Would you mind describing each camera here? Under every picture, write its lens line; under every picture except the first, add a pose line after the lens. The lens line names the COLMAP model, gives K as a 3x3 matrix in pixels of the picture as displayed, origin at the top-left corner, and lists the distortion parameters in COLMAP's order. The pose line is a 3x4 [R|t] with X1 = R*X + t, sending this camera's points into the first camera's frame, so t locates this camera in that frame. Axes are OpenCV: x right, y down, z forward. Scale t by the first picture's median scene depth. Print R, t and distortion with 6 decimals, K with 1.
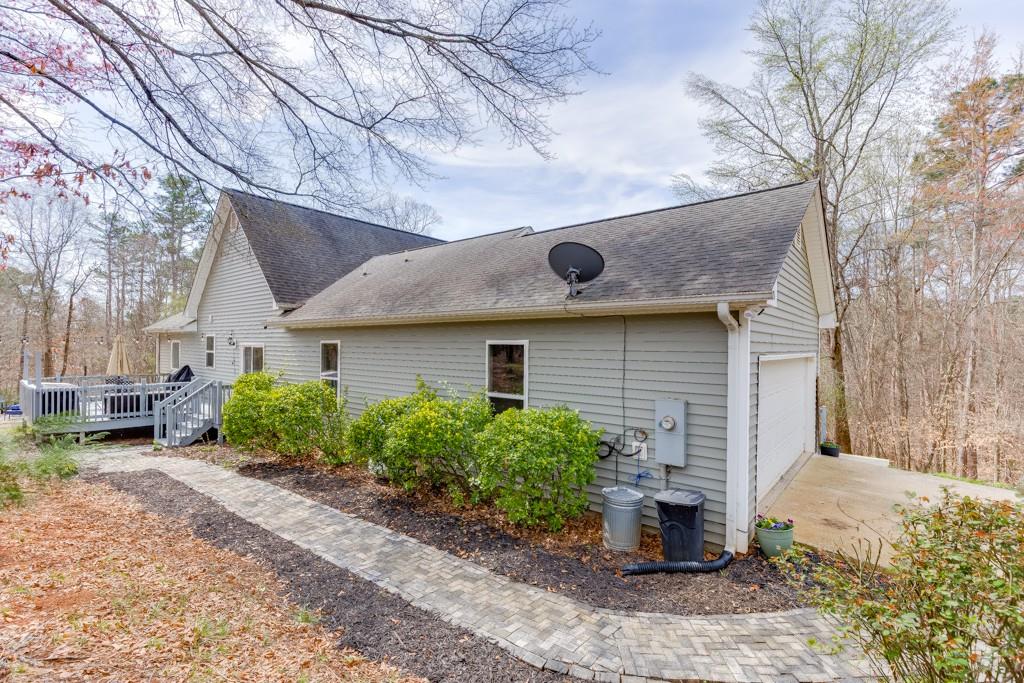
lens RADIAL K [[455.8, 0, 517.3], [0, 455.8, 343.0], [0, 0, 1]] dist [0.002190, -0.000419]
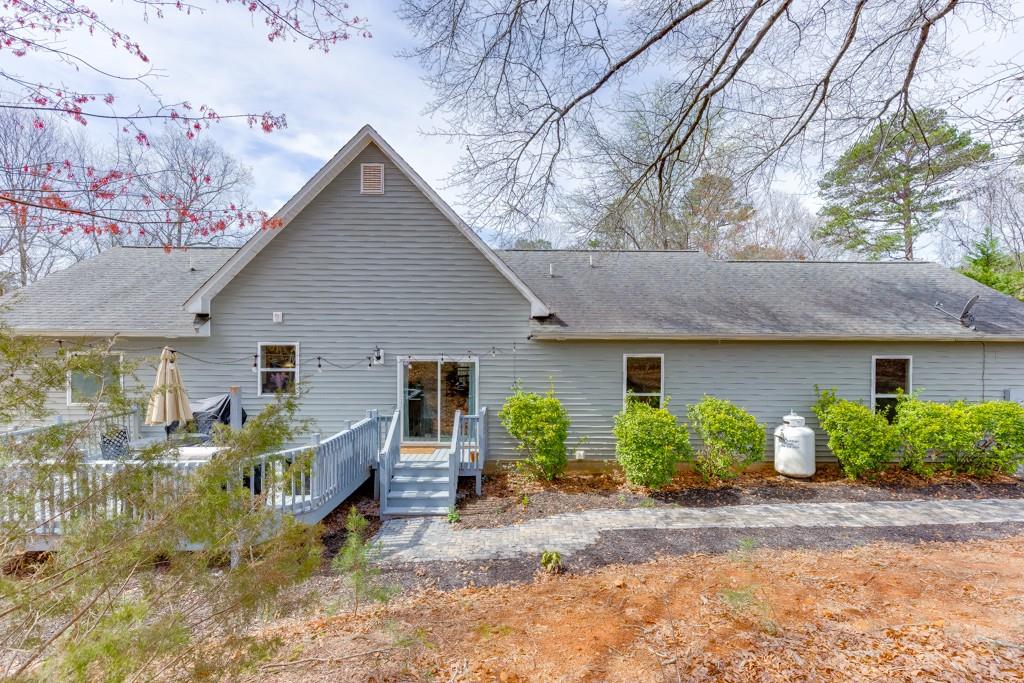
lens RADIAL K [[455.8, 0, 517.3], [0, 455.8, 343.0], [0, 0, 1]] dist [0.002190, -0.000419]
pose [[0.764942, 0.000541, 0.644099, -1.770131], [-0.008840, 0.999914, 0.009658, -0.048322], [-0.644039, -0.013082, 0.764881, 0.668770]]
